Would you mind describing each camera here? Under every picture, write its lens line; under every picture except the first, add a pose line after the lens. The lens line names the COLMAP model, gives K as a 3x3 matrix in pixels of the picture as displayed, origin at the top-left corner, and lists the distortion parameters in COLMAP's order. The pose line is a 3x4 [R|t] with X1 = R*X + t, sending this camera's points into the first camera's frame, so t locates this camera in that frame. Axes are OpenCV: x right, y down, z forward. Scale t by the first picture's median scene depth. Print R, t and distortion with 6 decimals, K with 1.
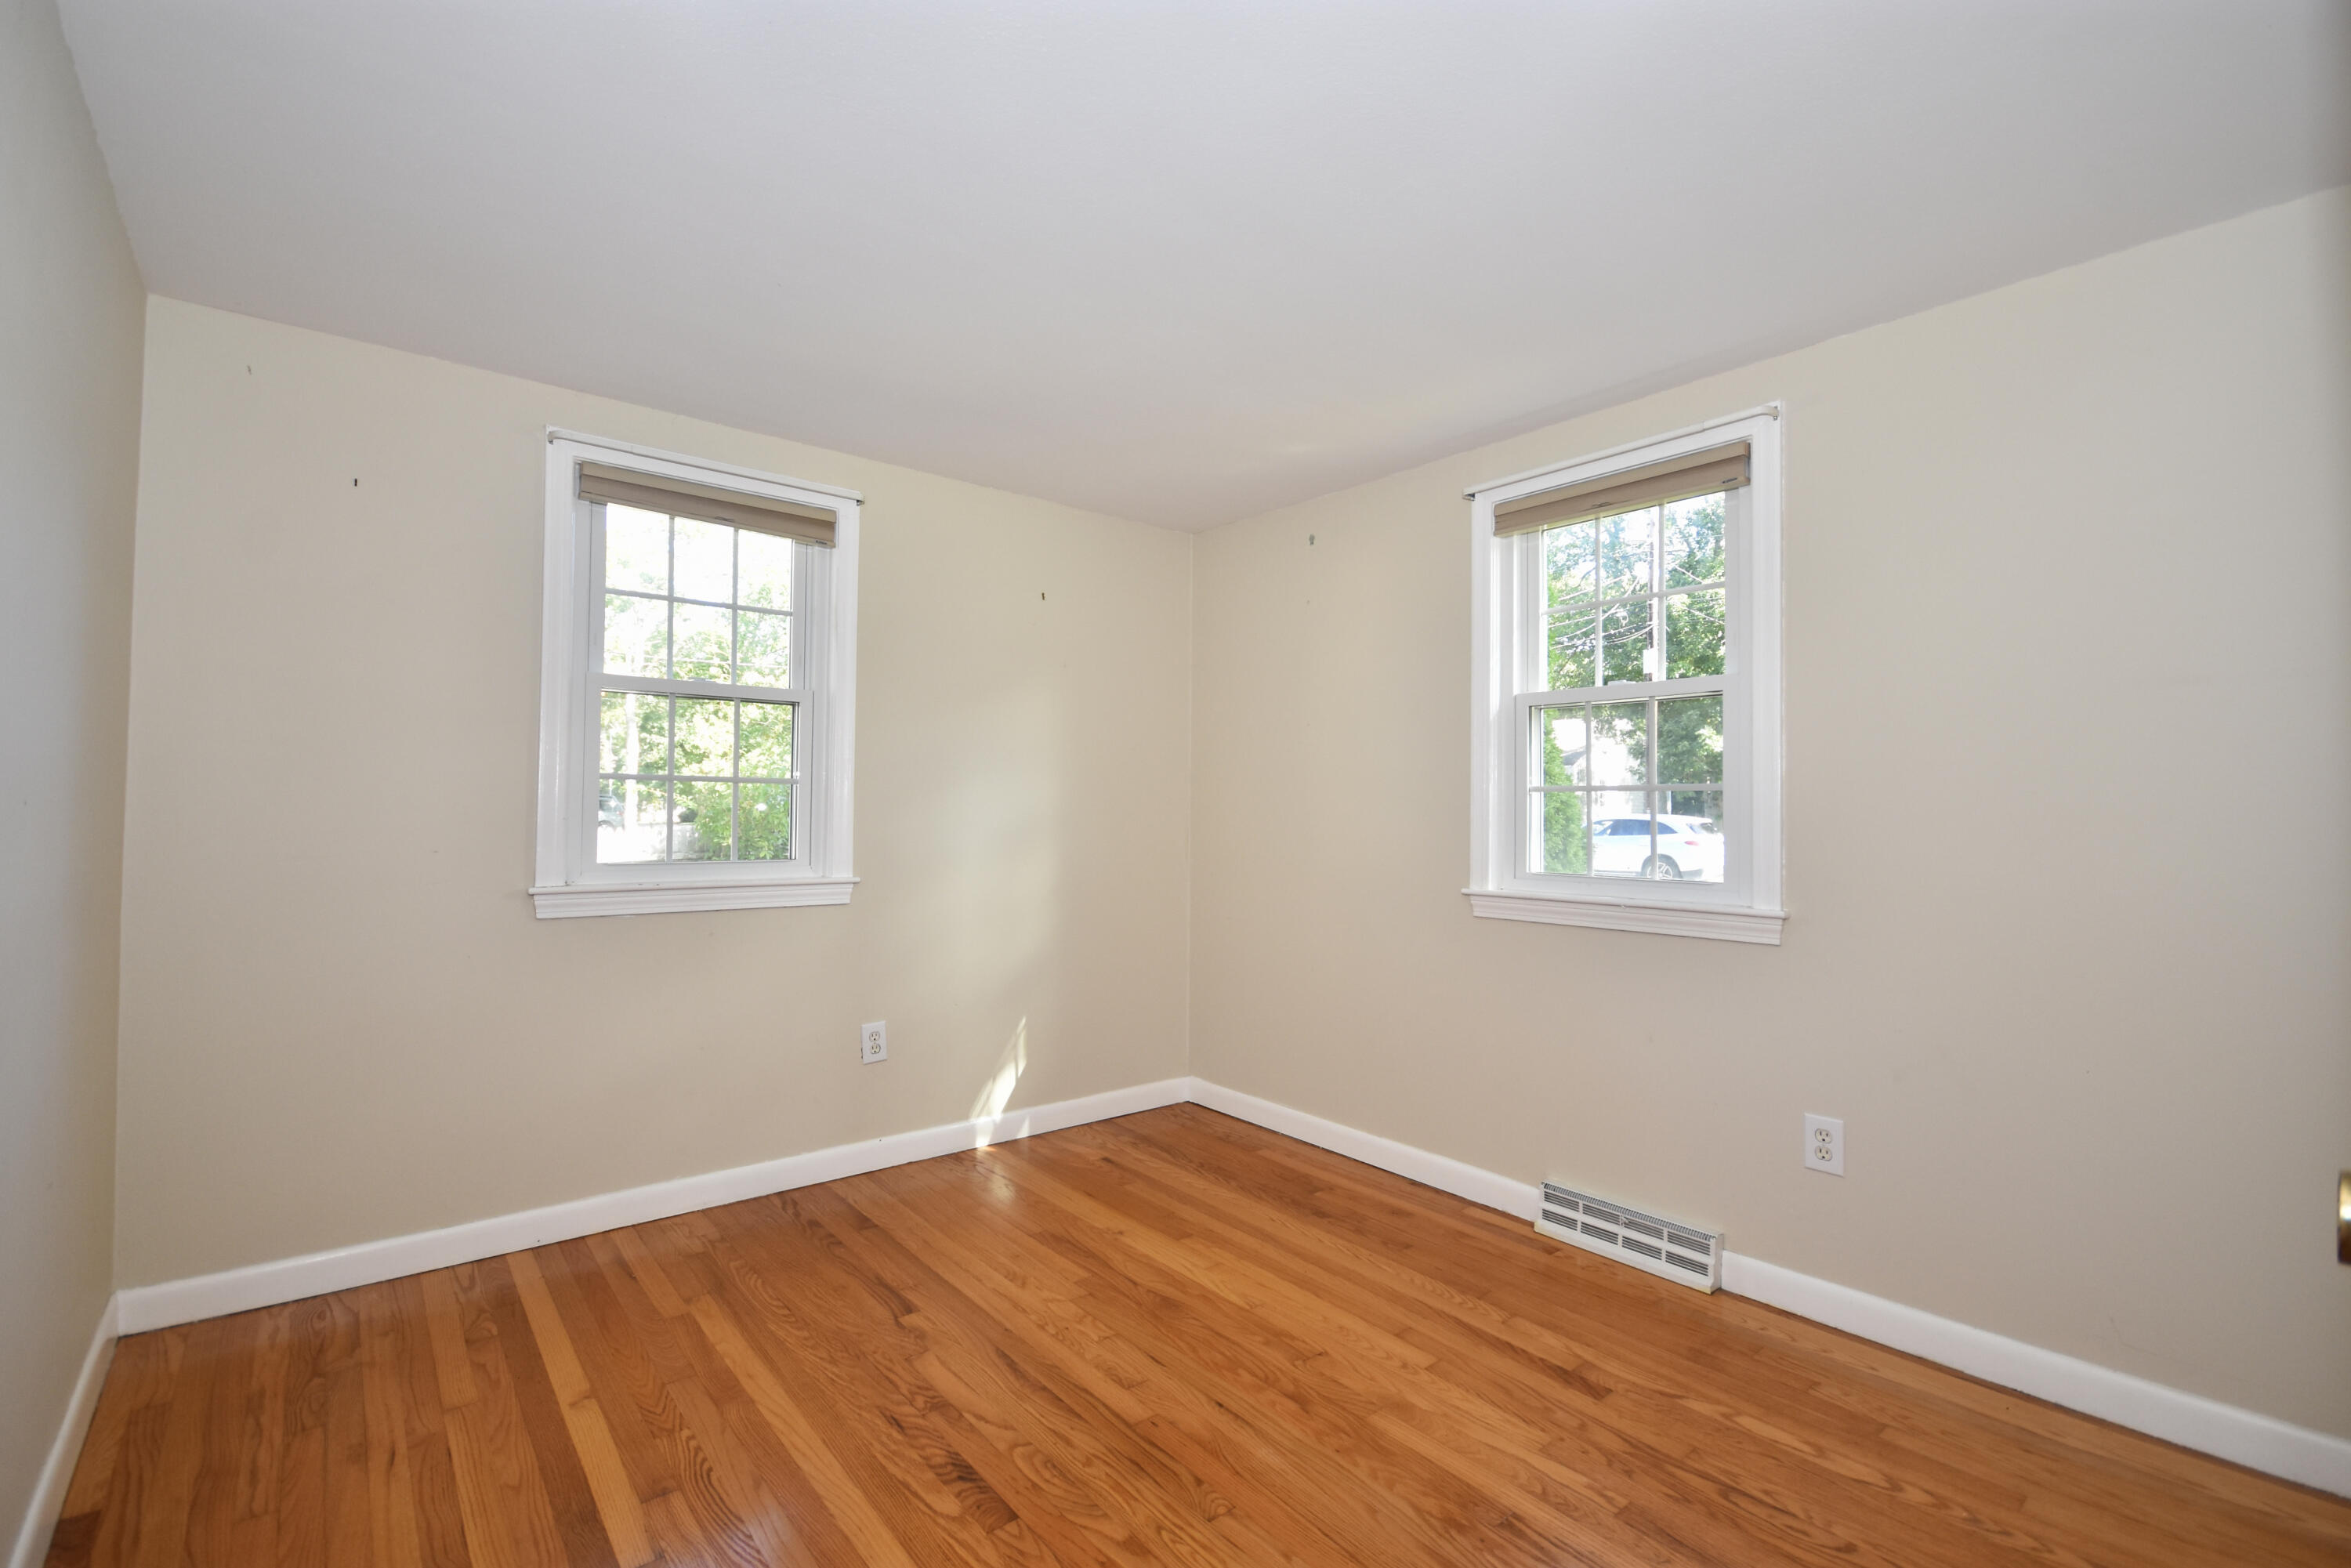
lens RADIAL K [[1020.4, 0, 1175.0], [0, 1020.4, 794.8], [0, 0, 1]] dist [0.001774, -0.001293]
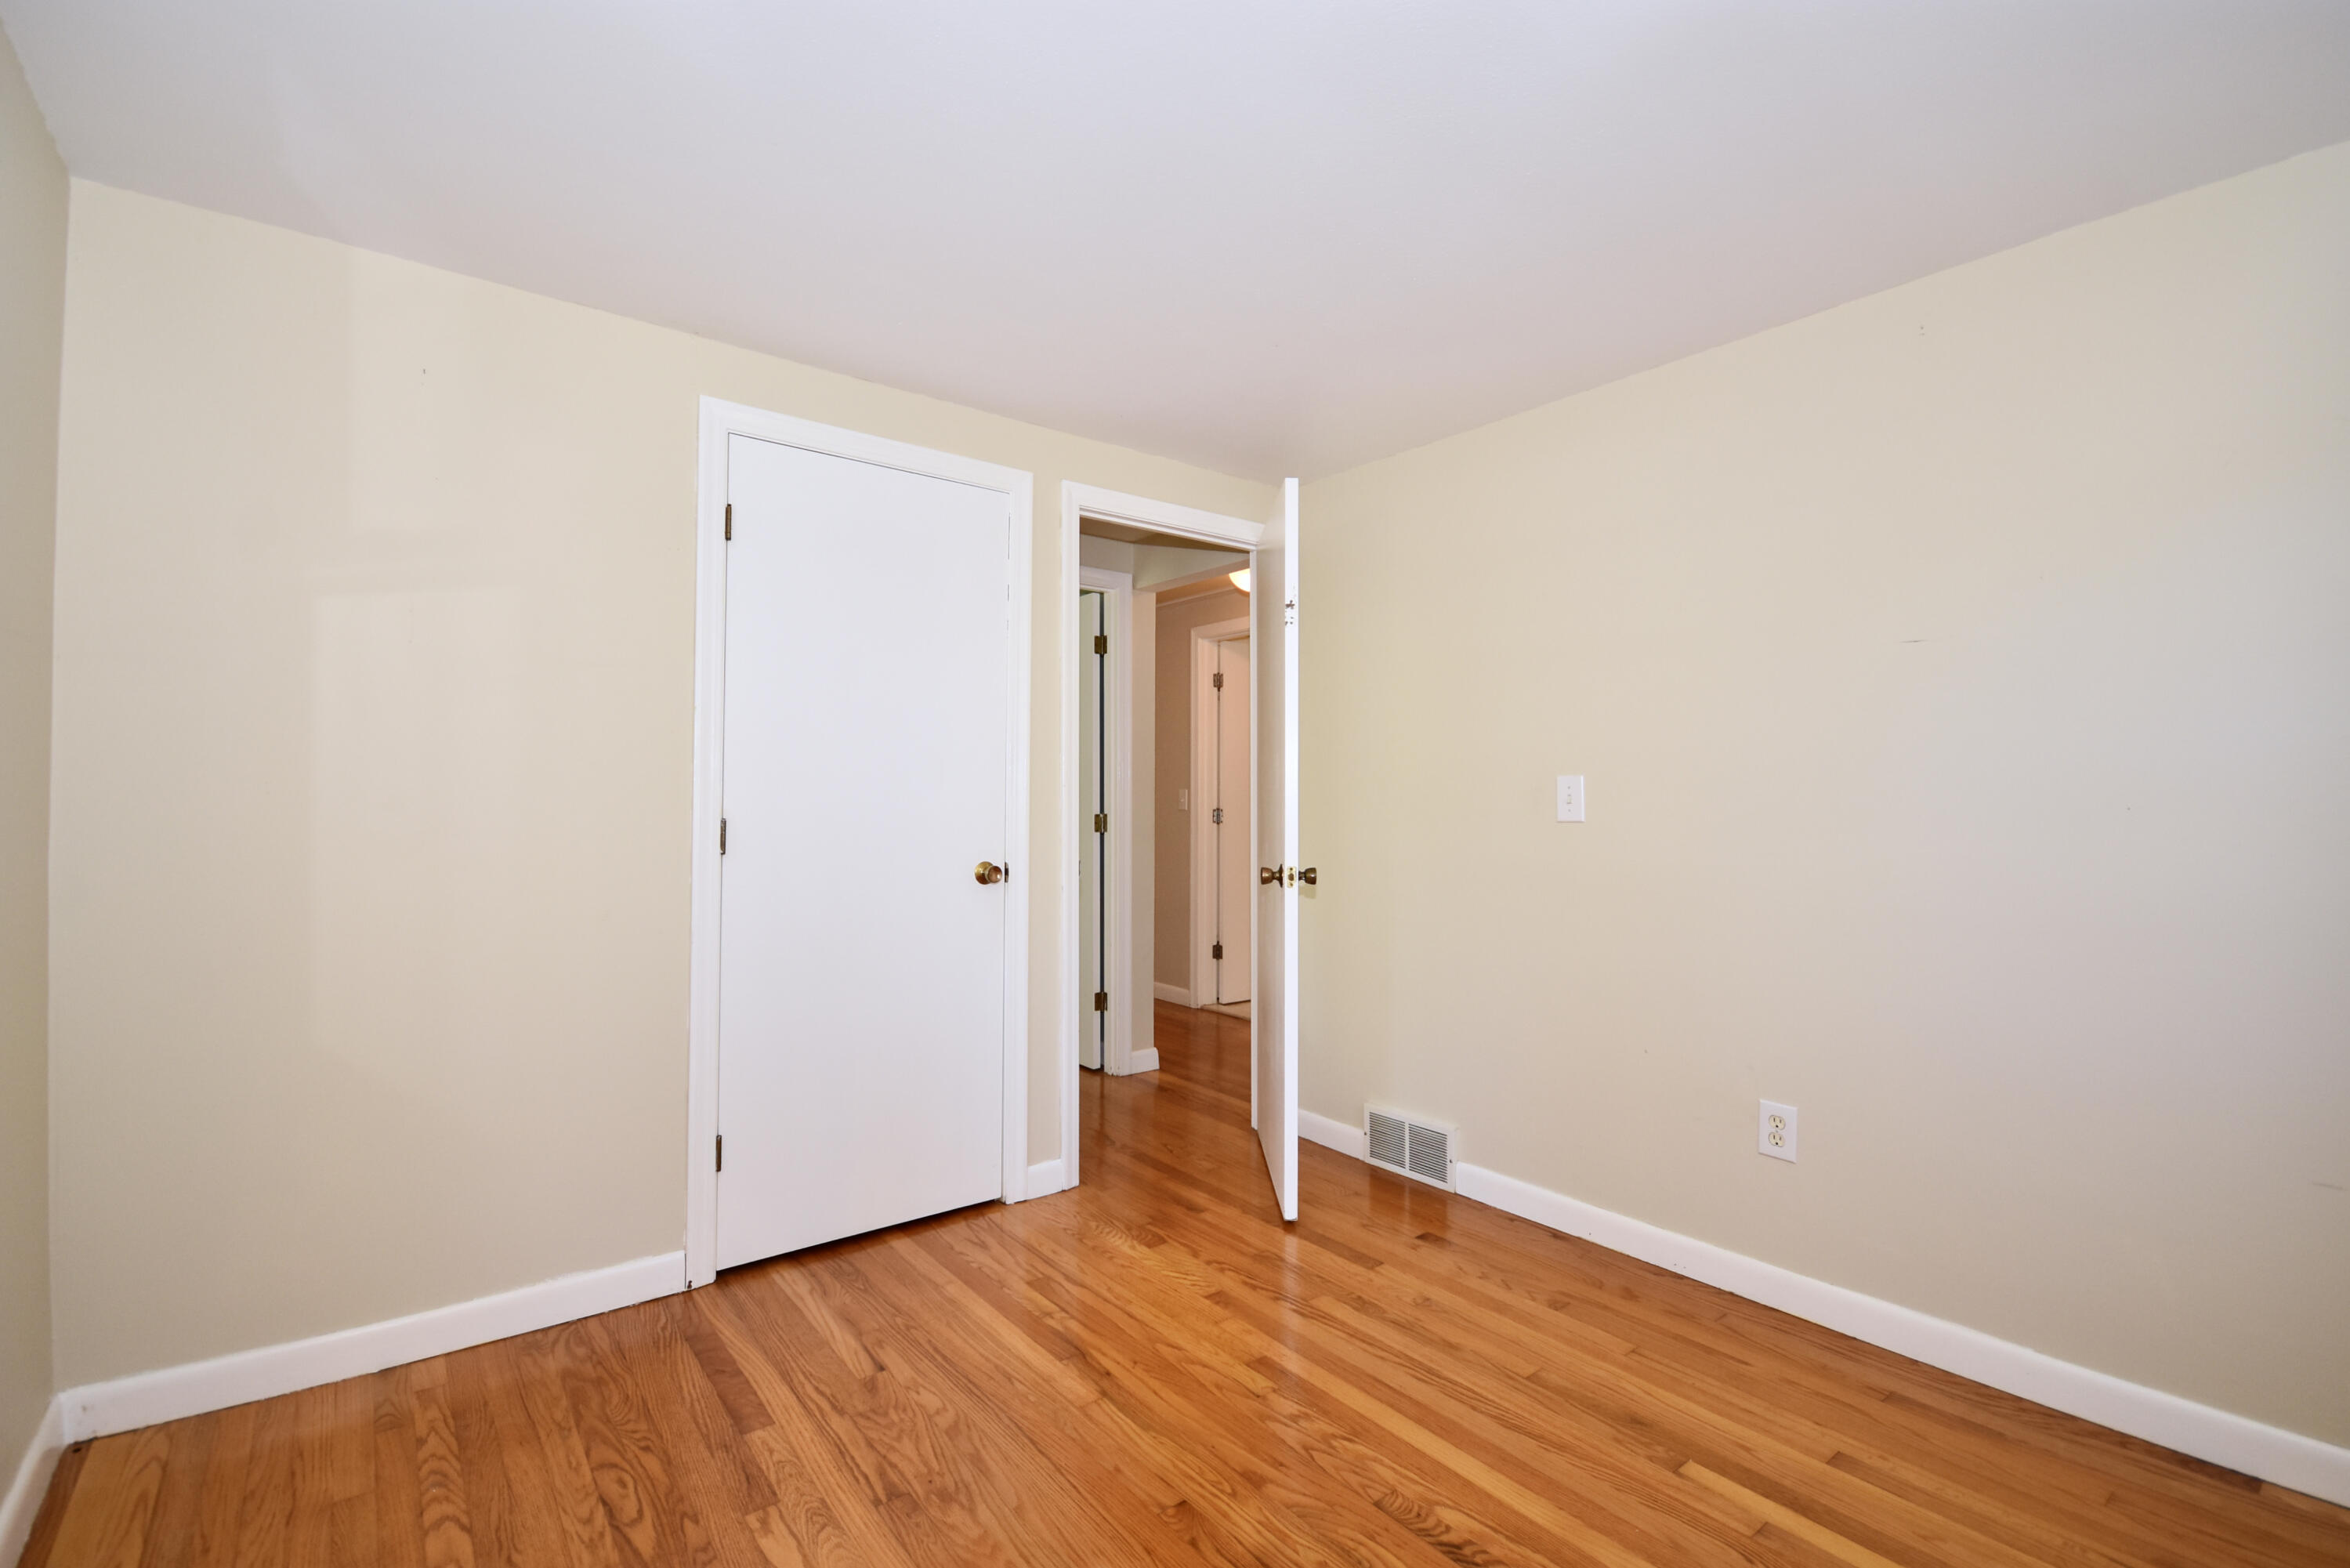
lens RADIAL K [[1020.0, 0, 1175.7], [0, 1020.0, 788.2], [0, 0, 1]] dist [0.001774, -0.001293]
pose [[-0.999648, -0.013789, 0.022676, 0.028552], [-0.014227, 0.999713, -0.019251, 0.021102], [-0.022404, -0.019566, -0.999558, 1.980392]]
